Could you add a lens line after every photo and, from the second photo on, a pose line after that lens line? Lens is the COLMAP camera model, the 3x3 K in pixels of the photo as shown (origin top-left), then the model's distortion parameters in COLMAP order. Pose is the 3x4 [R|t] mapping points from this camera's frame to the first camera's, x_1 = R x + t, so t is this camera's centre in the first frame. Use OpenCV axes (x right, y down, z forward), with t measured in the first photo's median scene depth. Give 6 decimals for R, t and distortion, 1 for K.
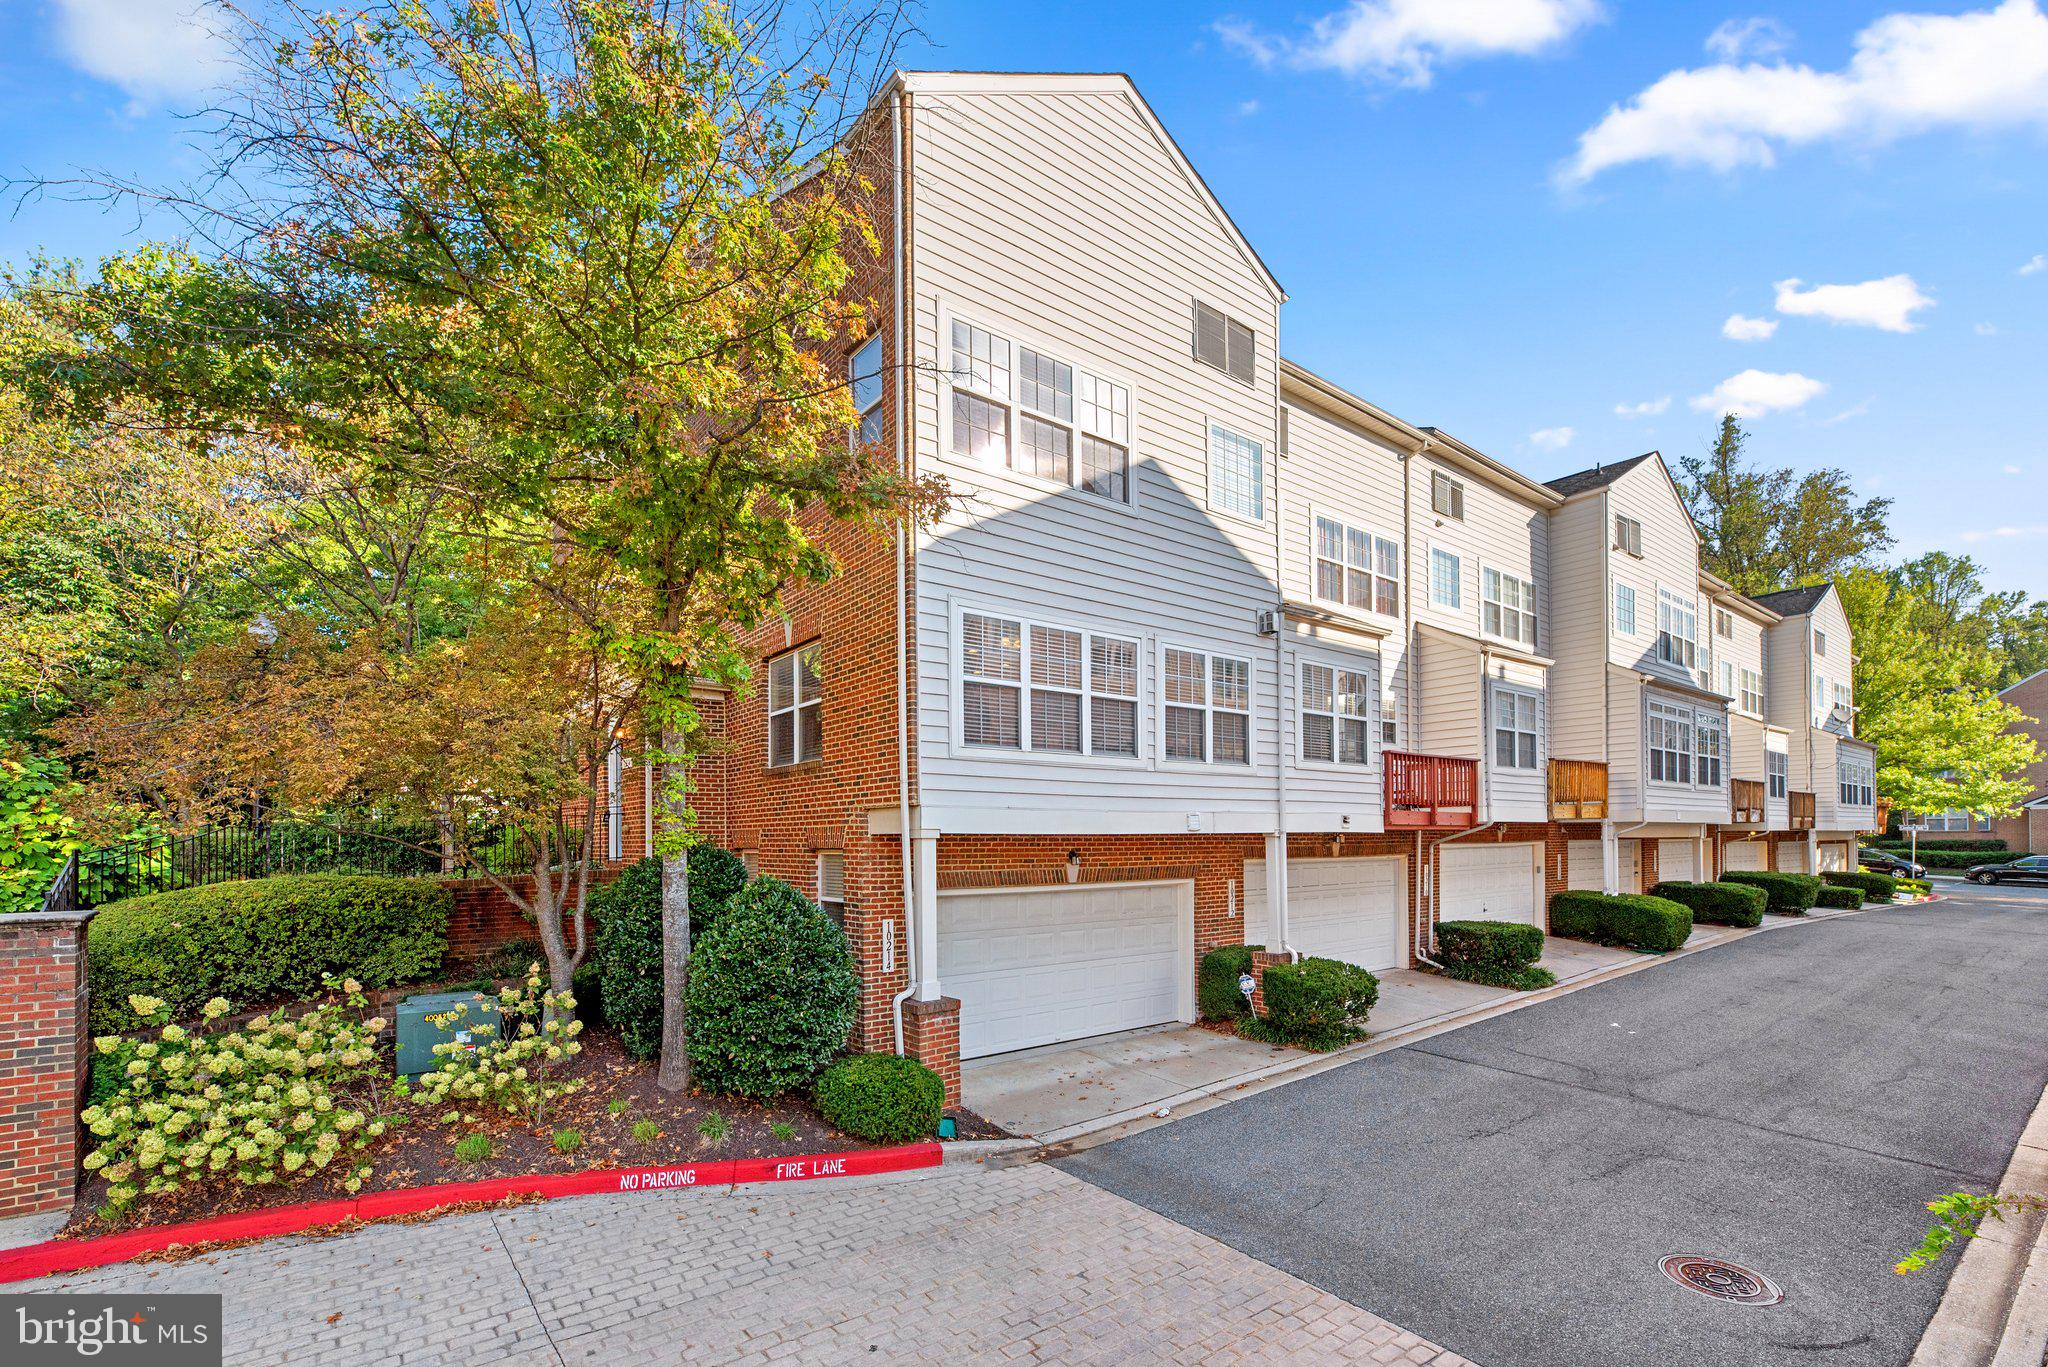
lens RADIAL K [[901.1, 0, 1021.7], [0, 901.1, 819.7], [0, 0, 1]] dist [-0.000298, 0.000432]
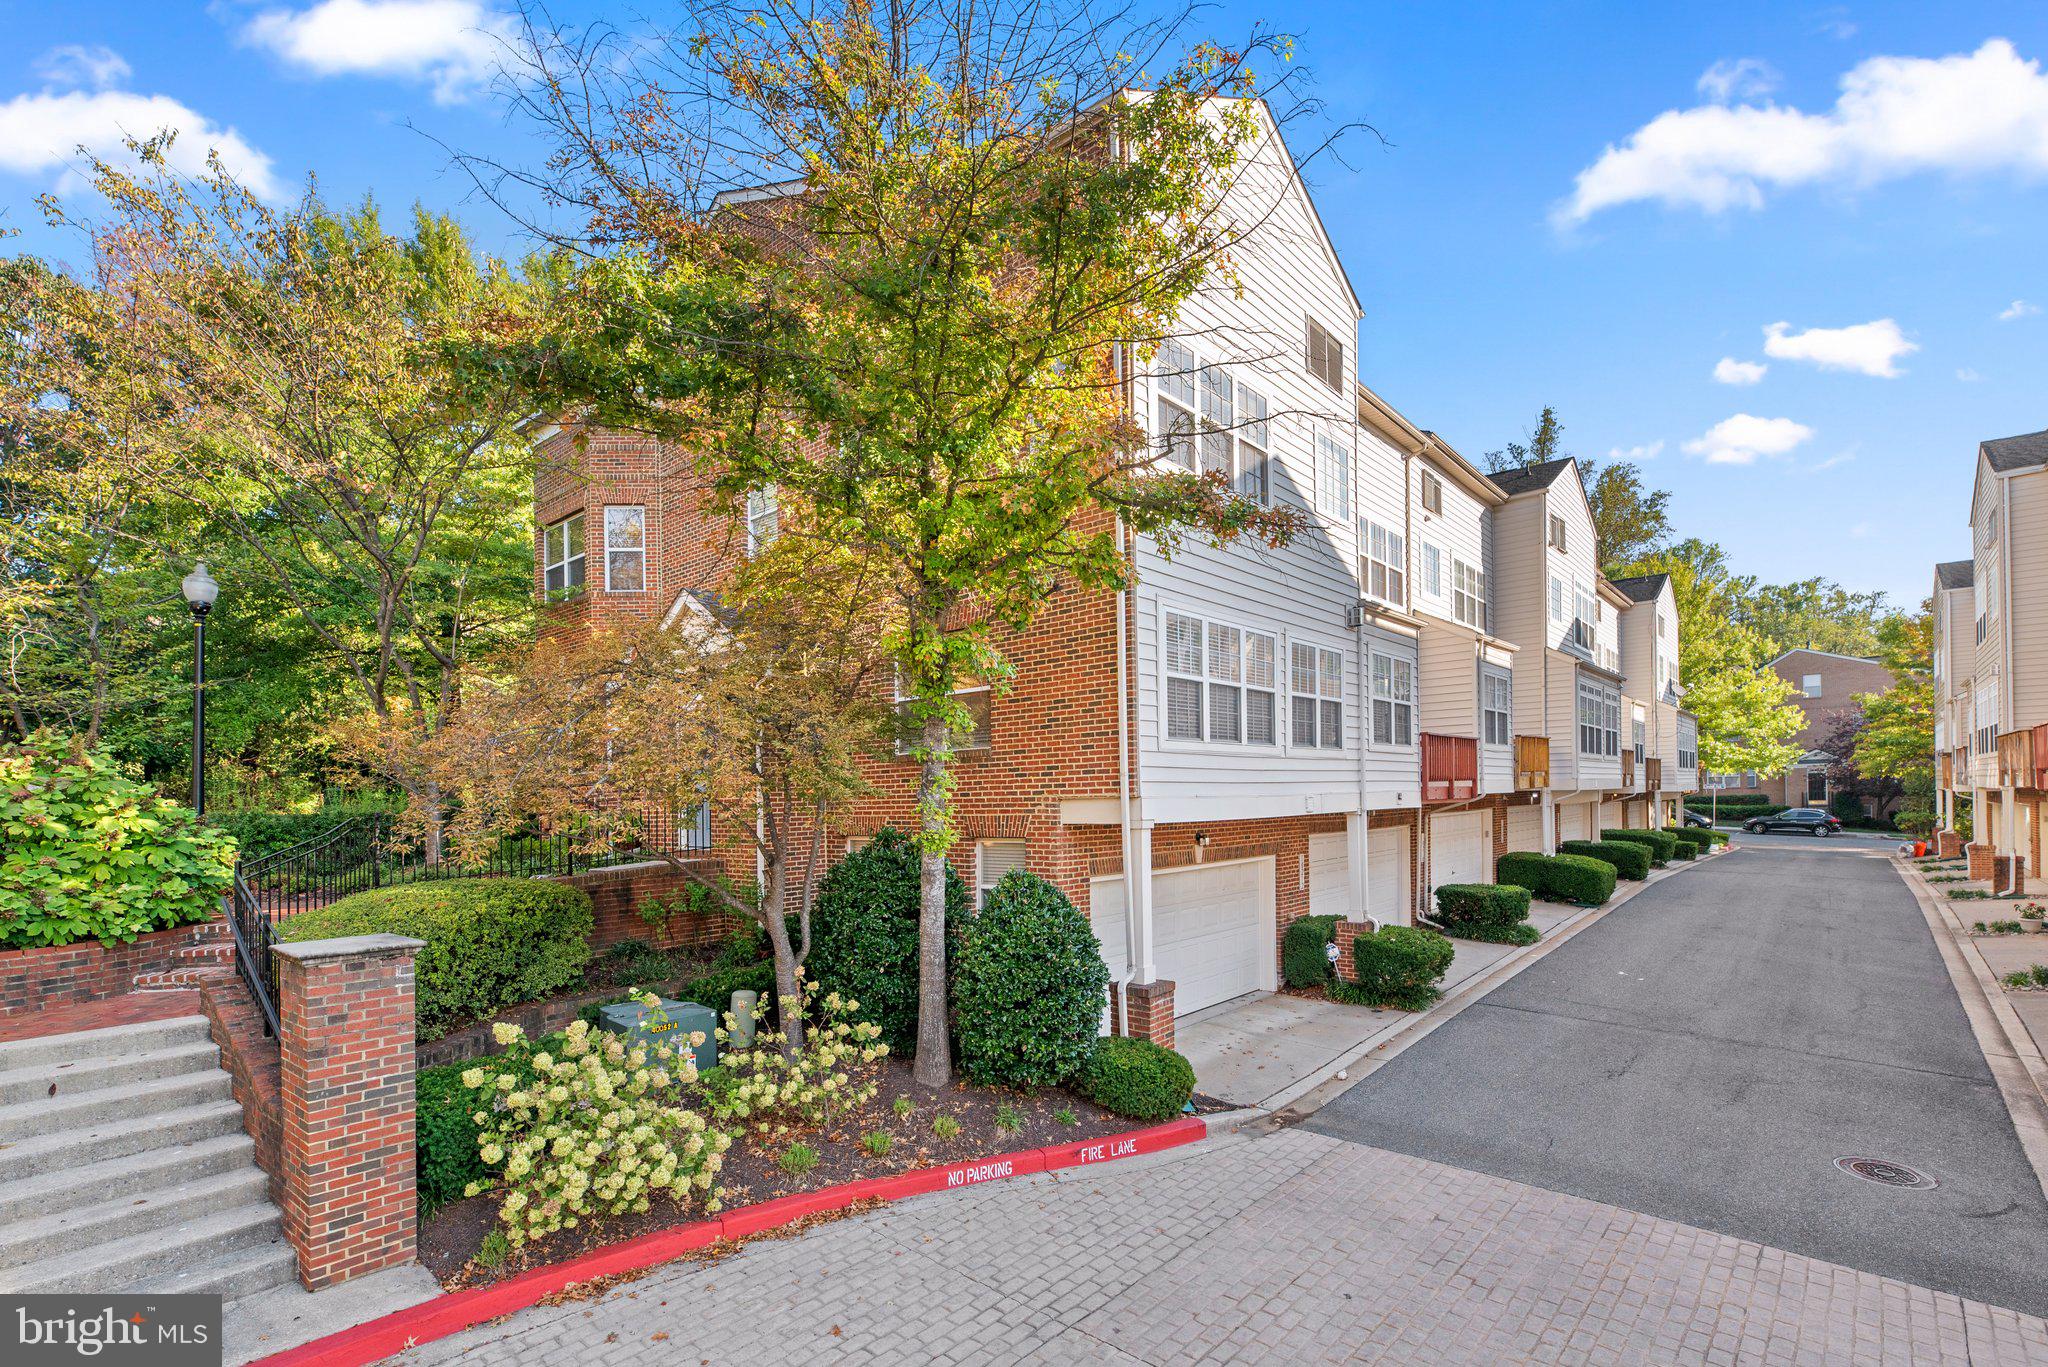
lens RADIAL K [[947.3, 0, 1028.6], [0, 947.3, 784.6], [0, 0, 1]] dist [0.002893, 0.000332]
pose [[0.980204, -0.009796, 0.197746, -0.339274], [0.008660, 0.999941, 0.006607, -0.028887], [-0.197799, -0.004763, 0.980231, -0.036836]]
